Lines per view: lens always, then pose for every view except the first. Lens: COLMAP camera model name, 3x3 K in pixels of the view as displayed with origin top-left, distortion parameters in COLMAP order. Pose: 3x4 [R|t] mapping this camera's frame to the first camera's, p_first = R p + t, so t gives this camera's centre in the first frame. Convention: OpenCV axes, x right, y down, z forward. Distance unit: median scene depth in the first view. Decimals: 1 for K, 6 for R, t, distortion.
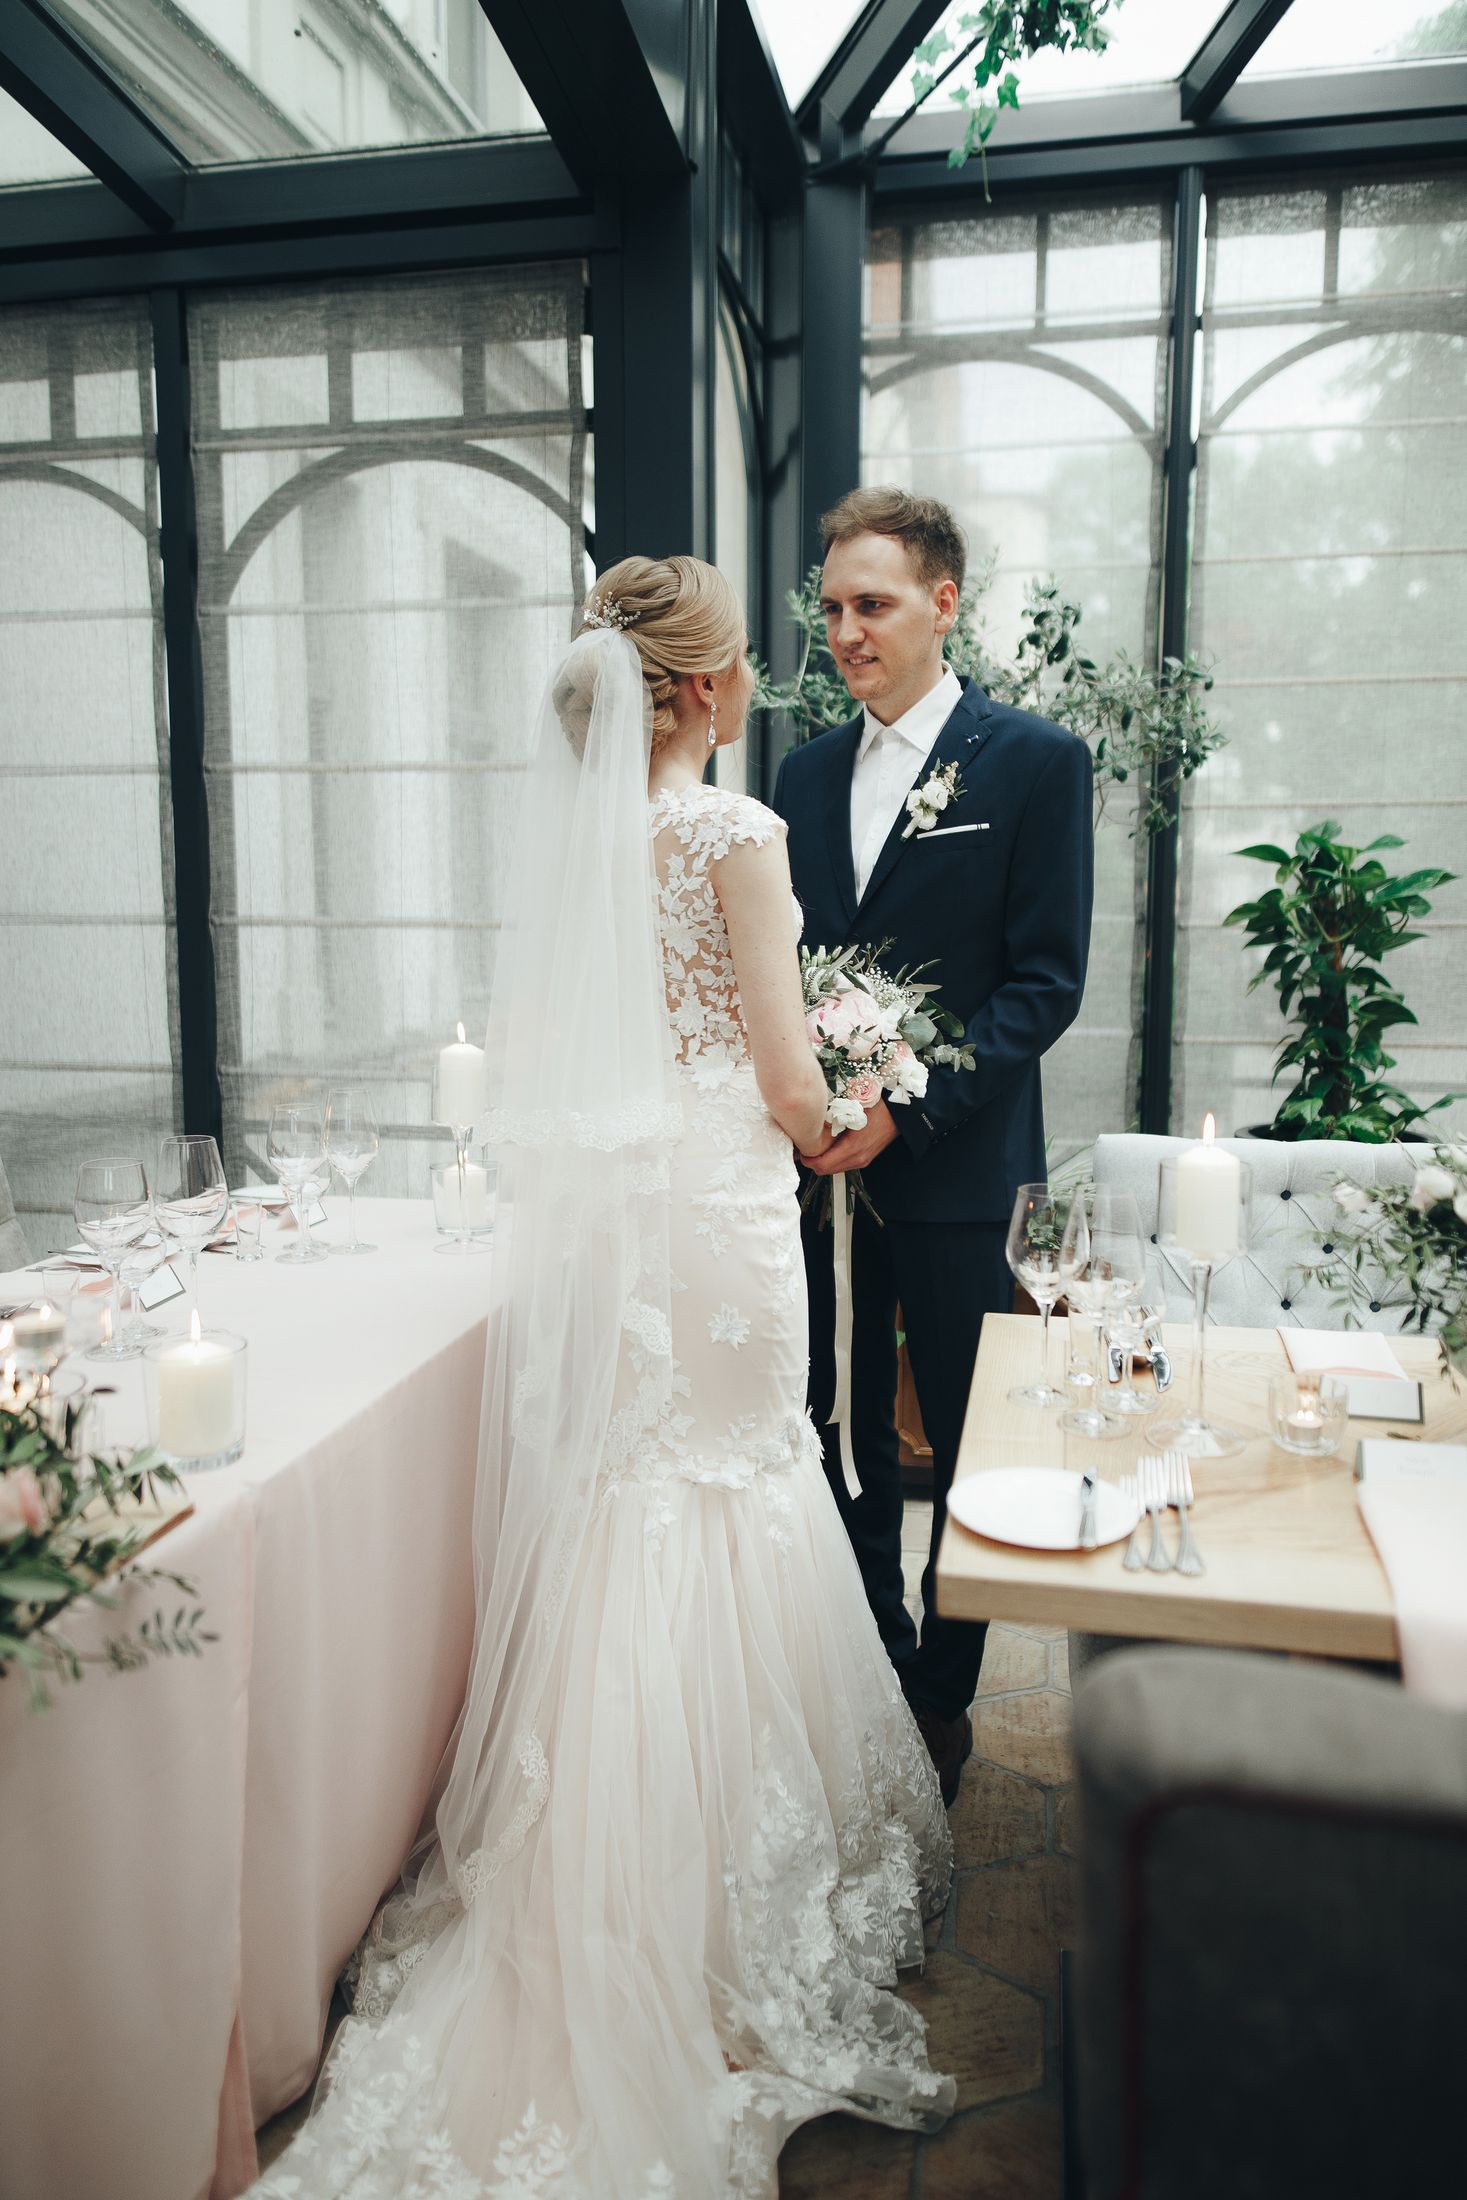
lens RADIAL K [[1540.2, 0, 736.3], [0, 1540.2, 1033.2], [0, 0, 1]] dist [0.009580, 0.003625]
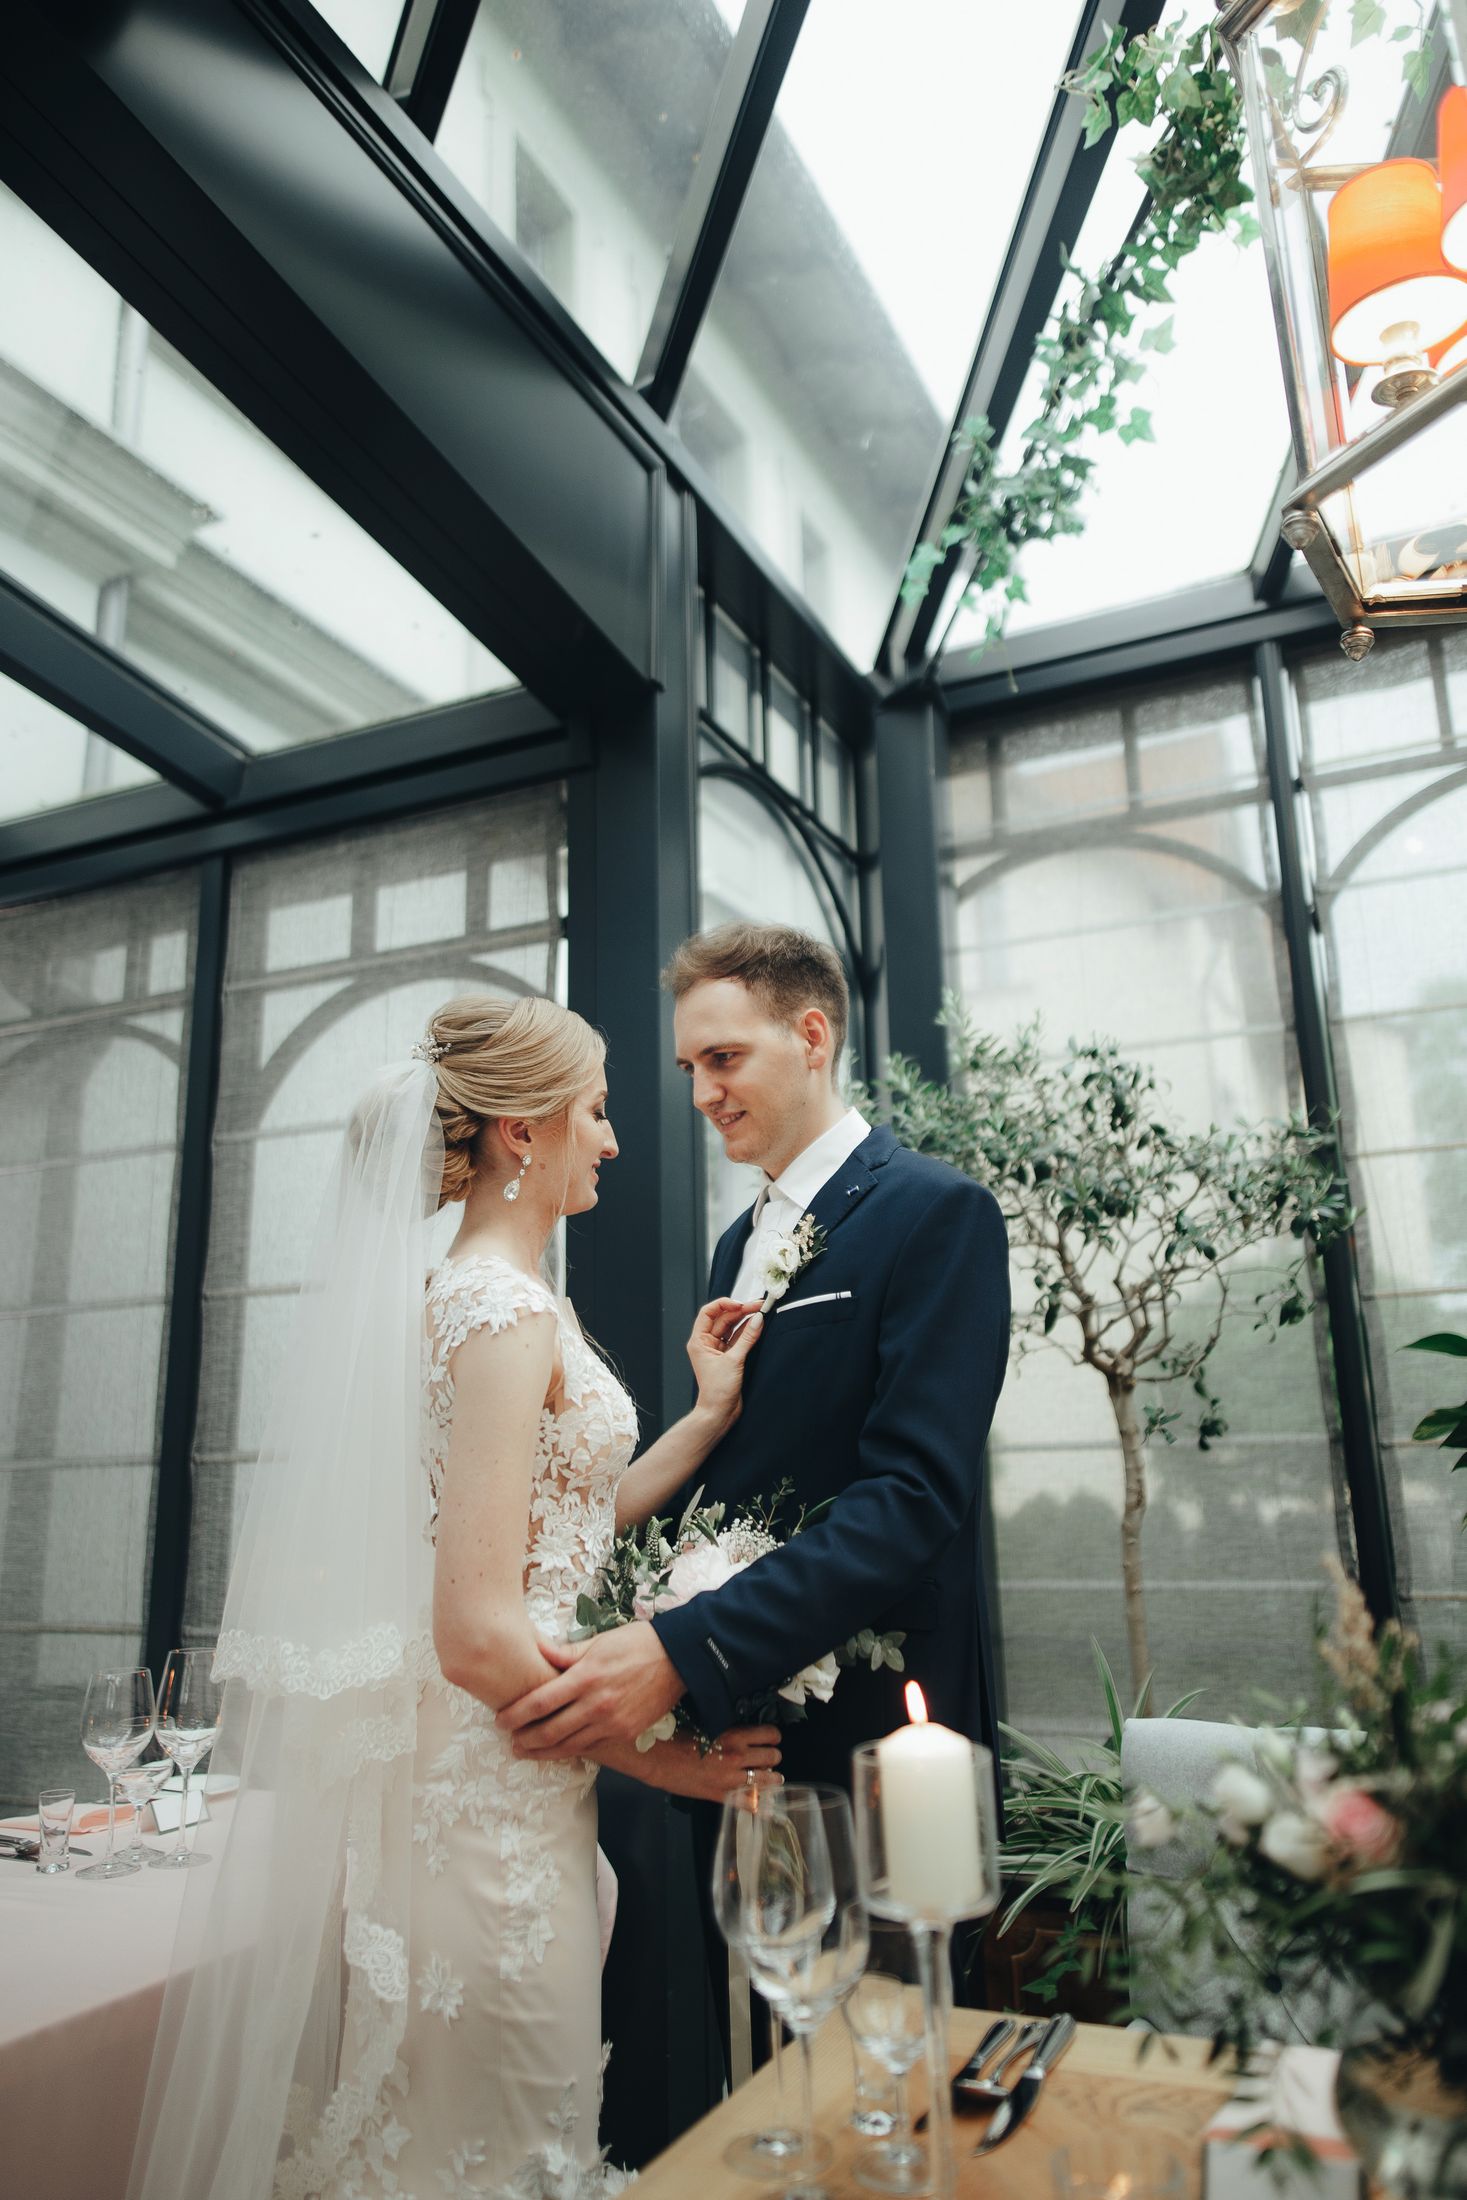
lens RADIAL K [[1540.2, 0, 736.3], [0, 1540.2, 1033.2], [0, 0, 1]] dist [0.009580, 0.003625]
pose [[0.969578, -0.090142, -0.227579, 0.215208], [0.004165, 0.935665, -0.352865, 0.016934], [0.244746, 0.341182, 0.907576, 0.146677]]
